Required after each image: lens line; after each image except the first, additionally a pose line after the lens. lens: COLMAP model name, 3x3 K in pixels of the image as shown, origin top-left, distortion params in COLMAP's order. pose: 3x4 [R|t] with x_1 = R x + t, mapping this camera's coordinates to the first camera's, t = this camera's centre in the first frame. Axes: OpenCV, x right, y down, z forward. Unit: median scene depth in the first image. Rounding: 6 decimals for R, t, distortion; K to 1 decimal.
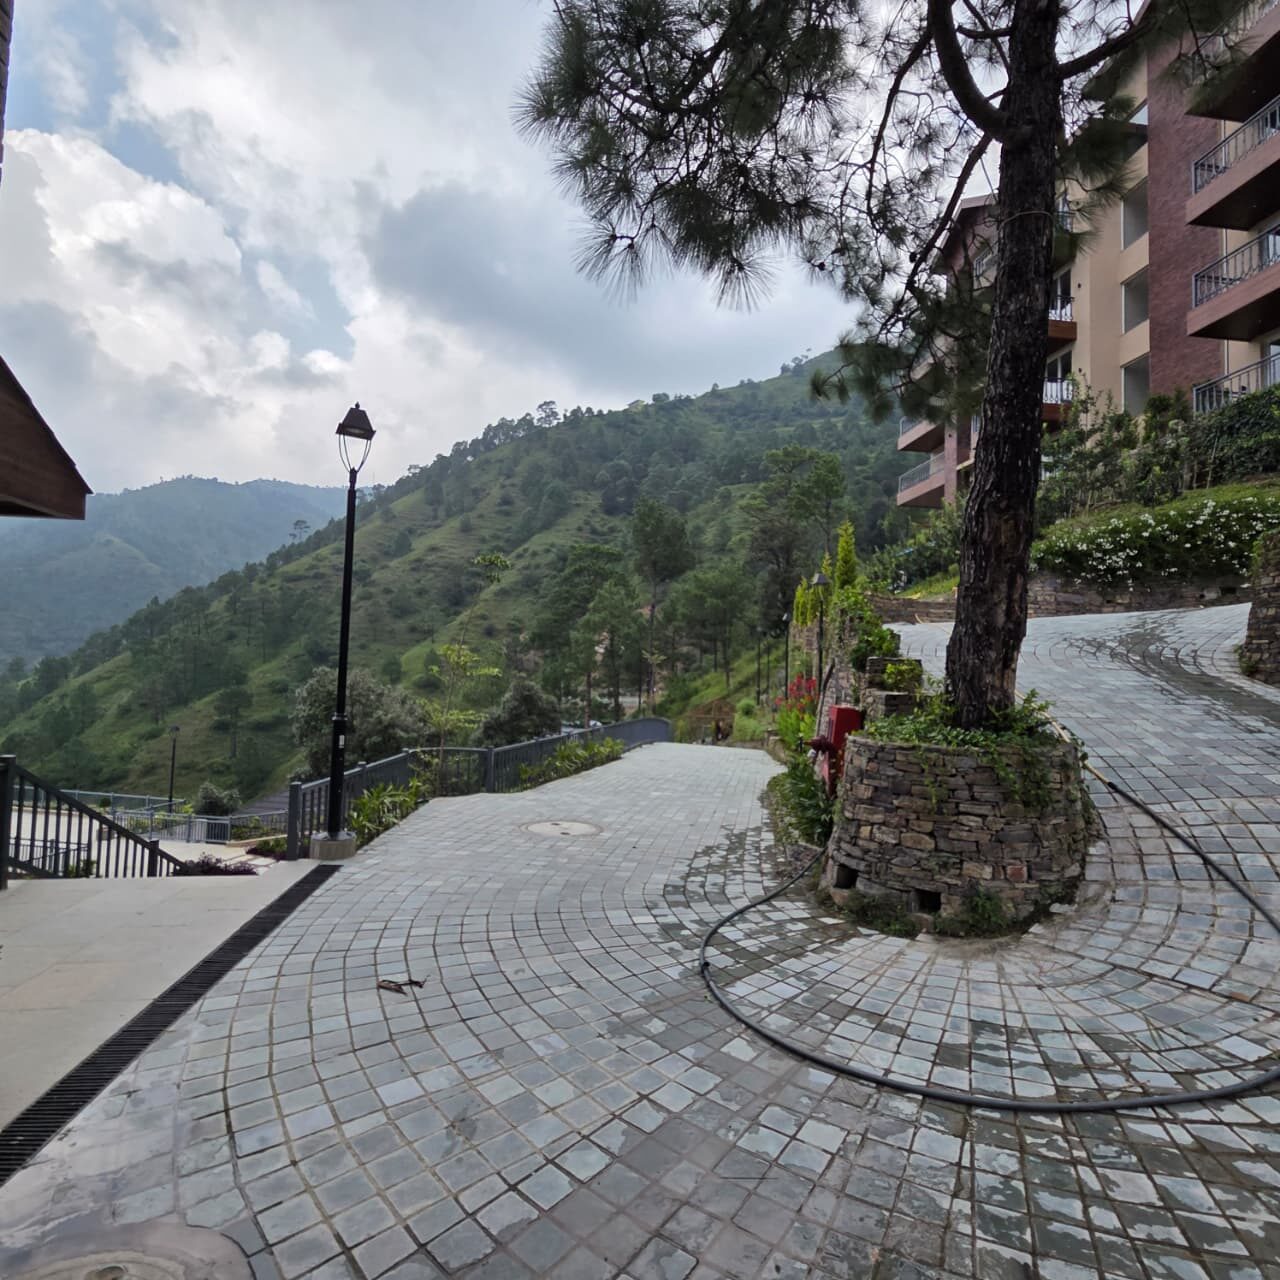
lens RADIAL K [[699.0, 0, 651.3], [0, 699.0, 639.7], [0, 0, 1]] dist [0.005266, -0.002563]
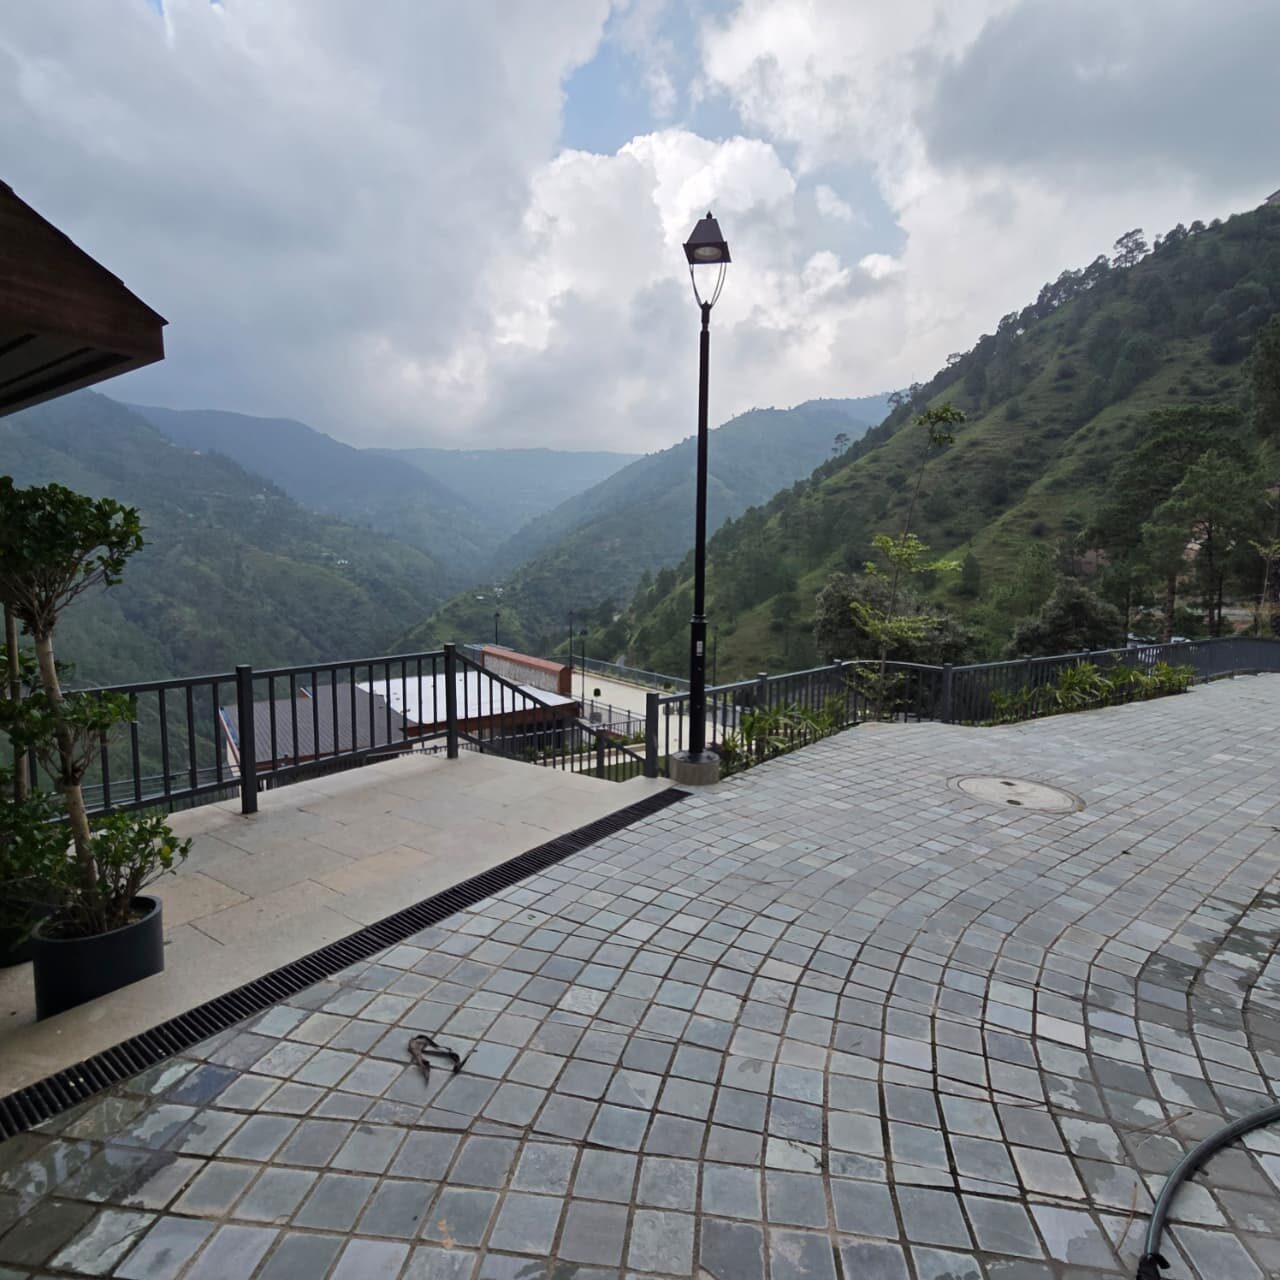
lens RADIAL K [[699.0, 0, 650.3], [0, 699.0, 641.4], [0, 0, 1]] dist [0.005266, -0.002563]
pose [[0.741829, 0.050238, -0.668704, 0.024835], [0.040423, 0.992026, 0.119372, 0.012389], [0.669369, -0.115585, 0.733884, 0.121613]]
